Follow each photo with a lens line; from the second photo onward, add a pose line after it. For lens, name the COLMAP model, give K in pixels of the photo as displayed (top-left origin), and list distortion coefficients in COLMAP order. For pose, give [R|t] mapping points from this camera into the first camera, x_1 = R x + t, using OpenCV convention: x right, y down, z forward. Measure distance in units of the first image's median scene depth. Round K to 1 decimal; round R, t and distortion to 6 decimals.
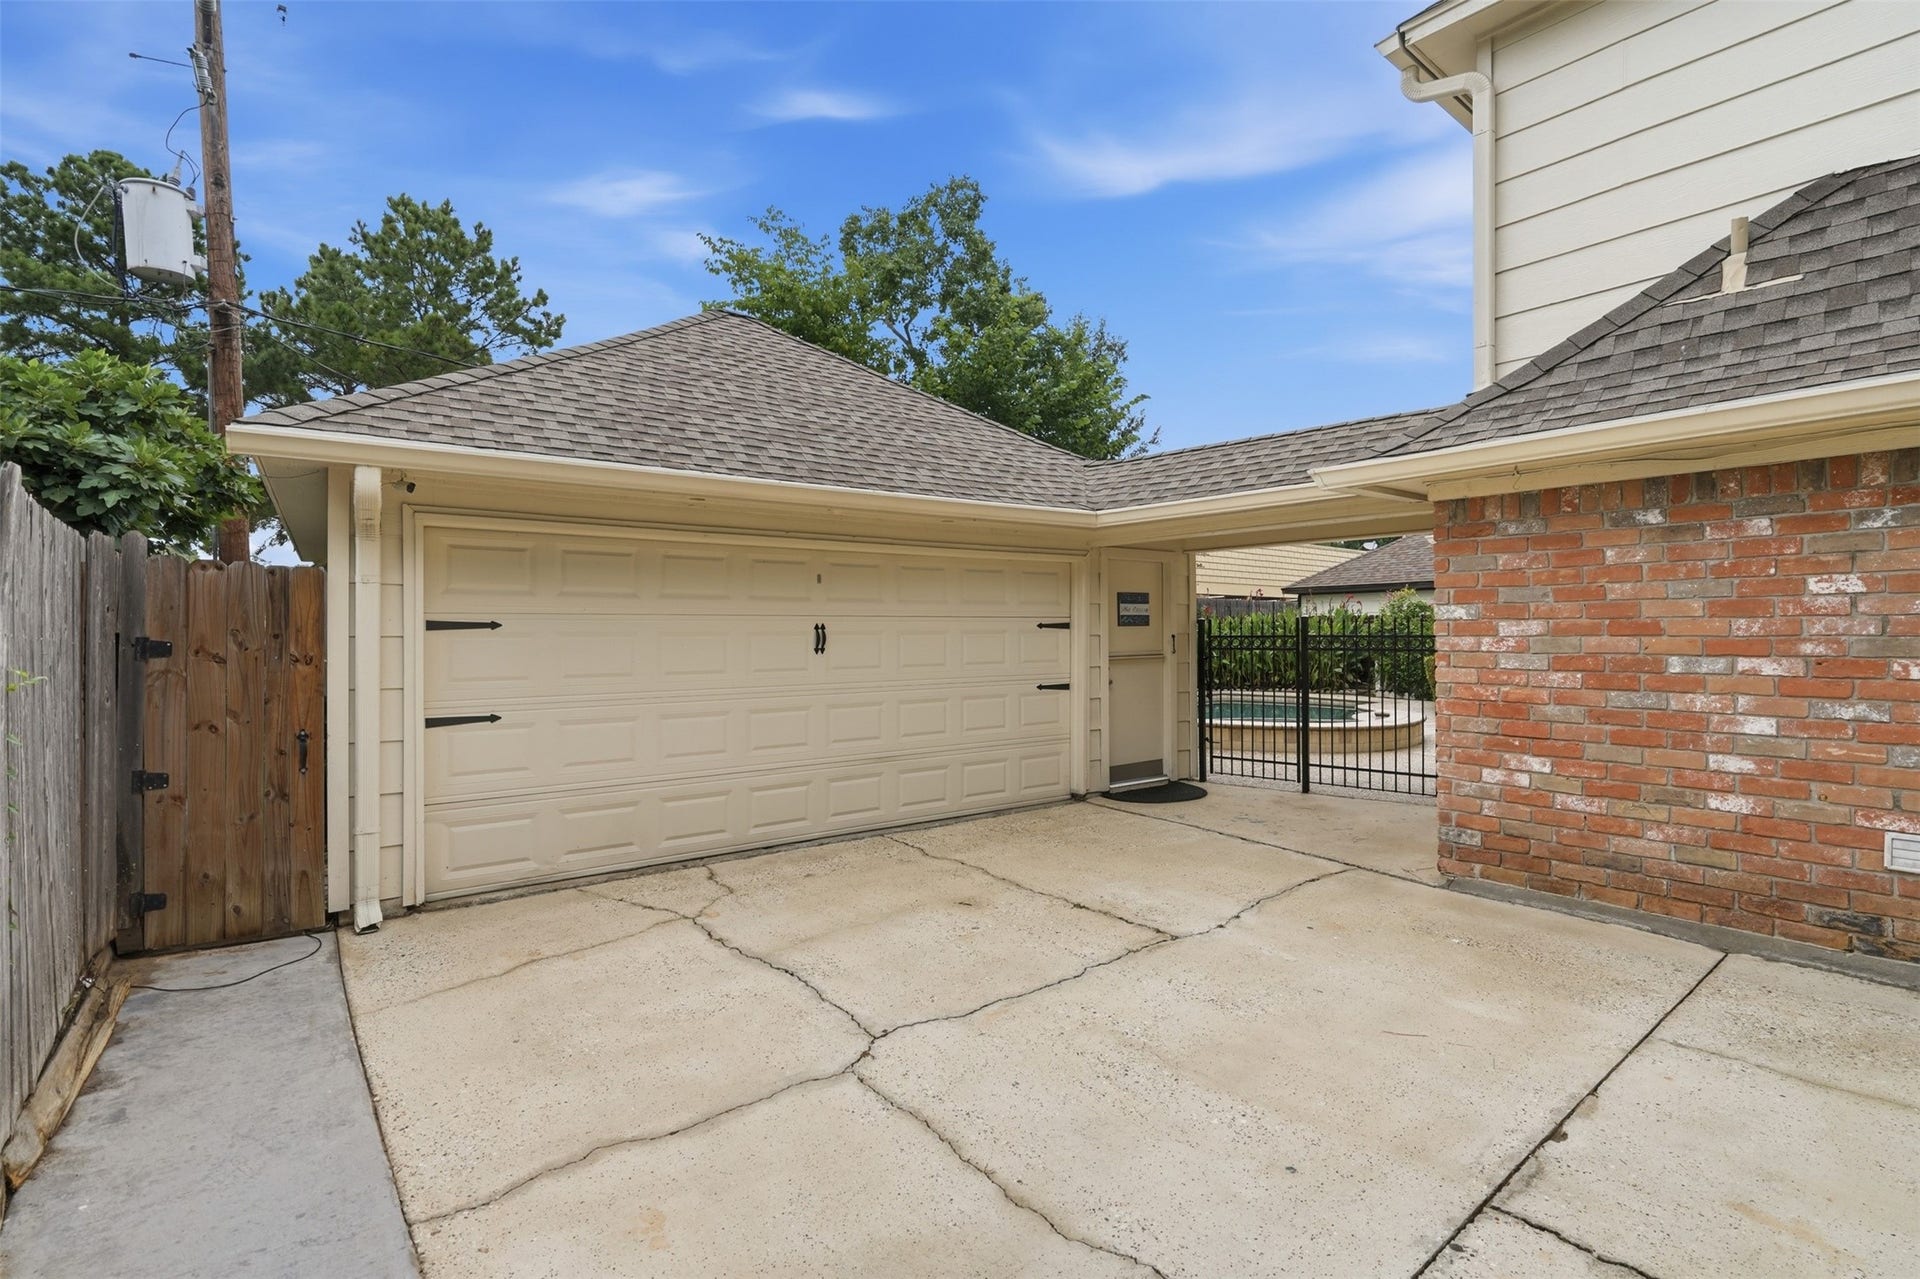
lens RADIAL K [[871.6, 0, 959.5], [0, 871.6, 611.6], [0, 0, 1]] dist [-0.000940, -0.000246]
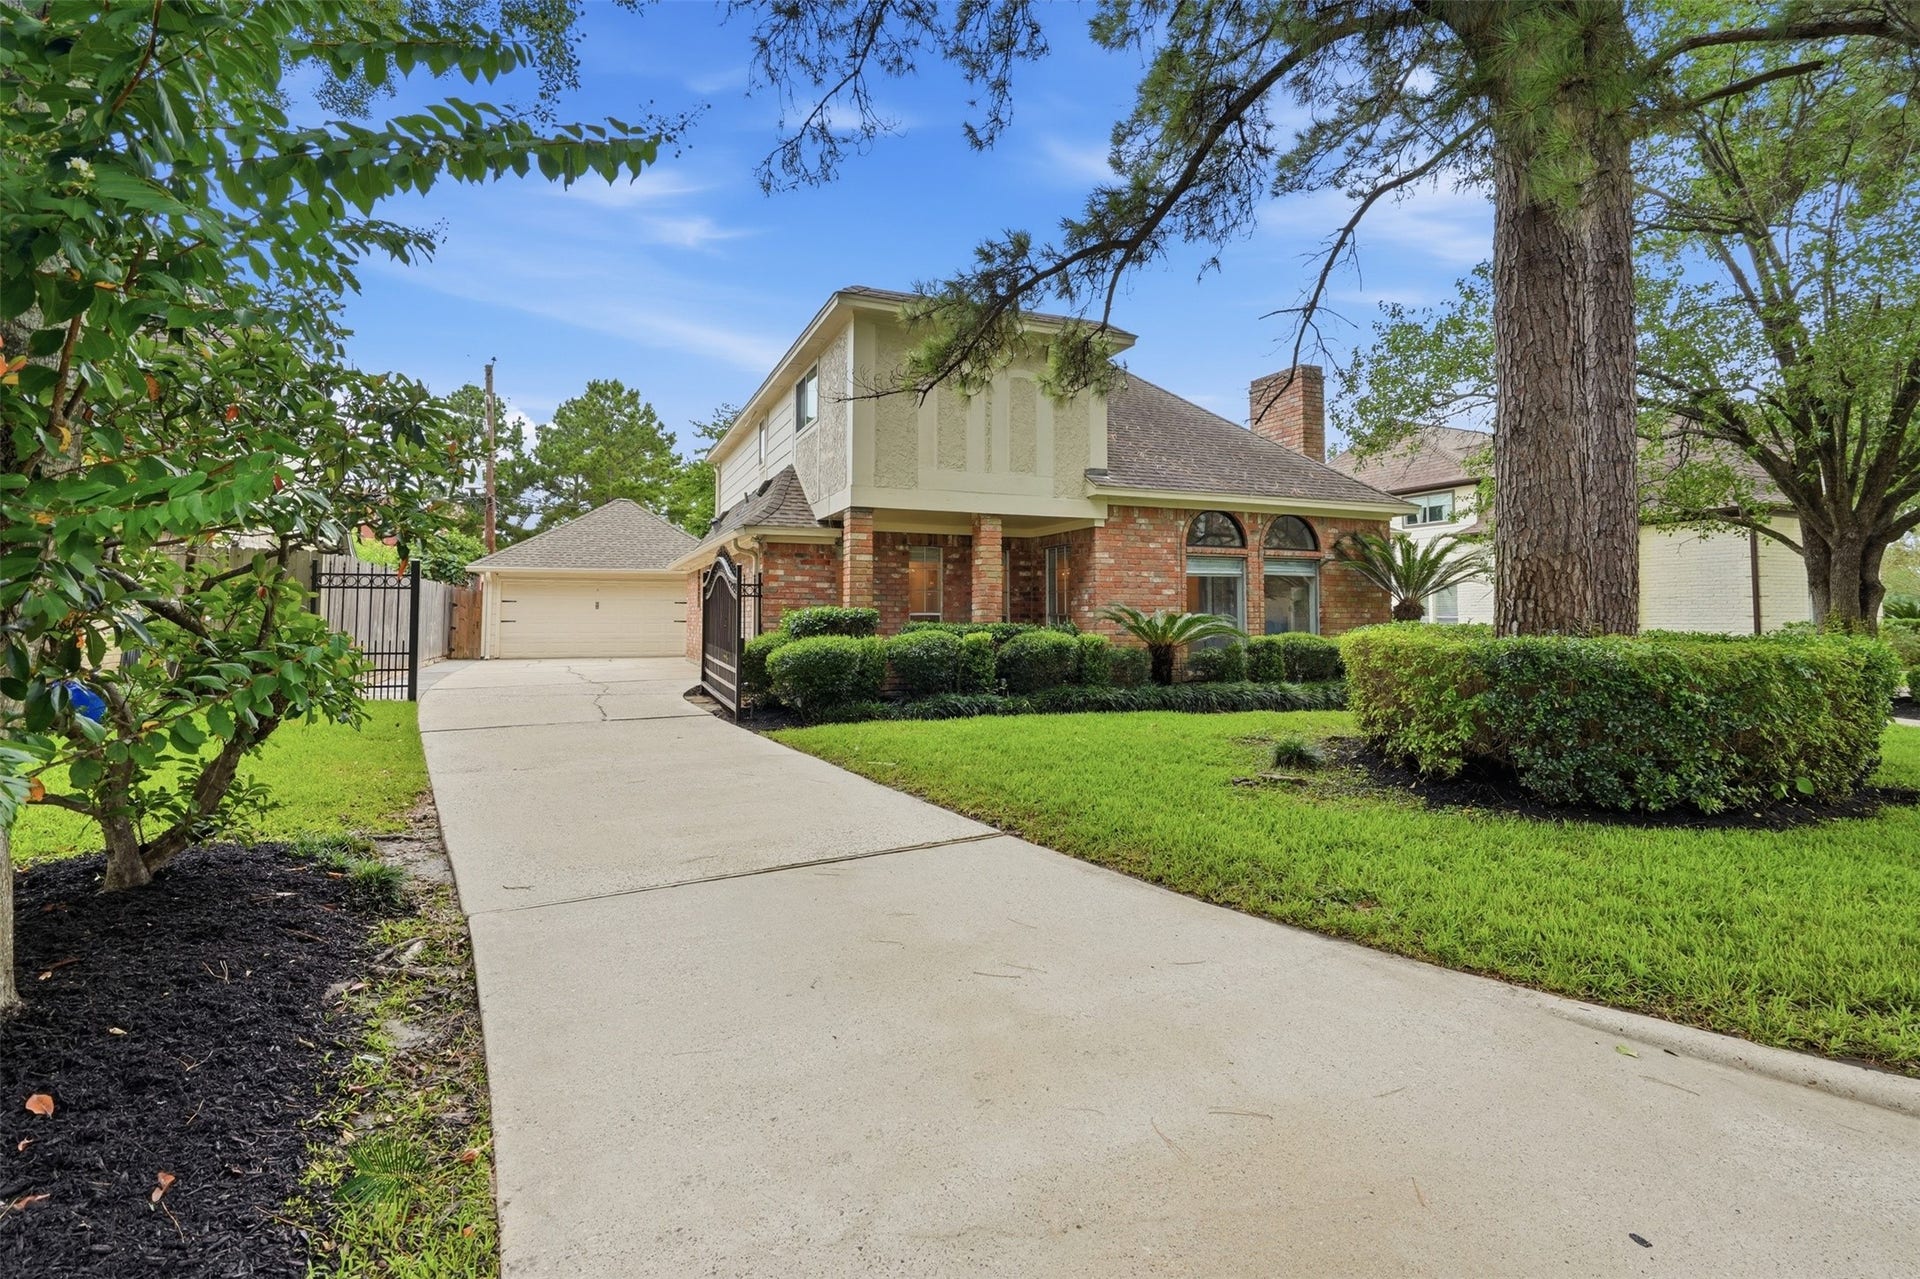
lens RADIAL K [[871.6, 0, 959.5], [0, 871.6, 611.6], [0, 0, 1]] dist [-0.000940, -0.000246]
pose [[0.962766, 0.003752, -0.270308, 3.364350], [-0.001597, 0.999965, 0.008191, 0.028545], [0.270330, -0.007454, 0.962739, -3.174872]]
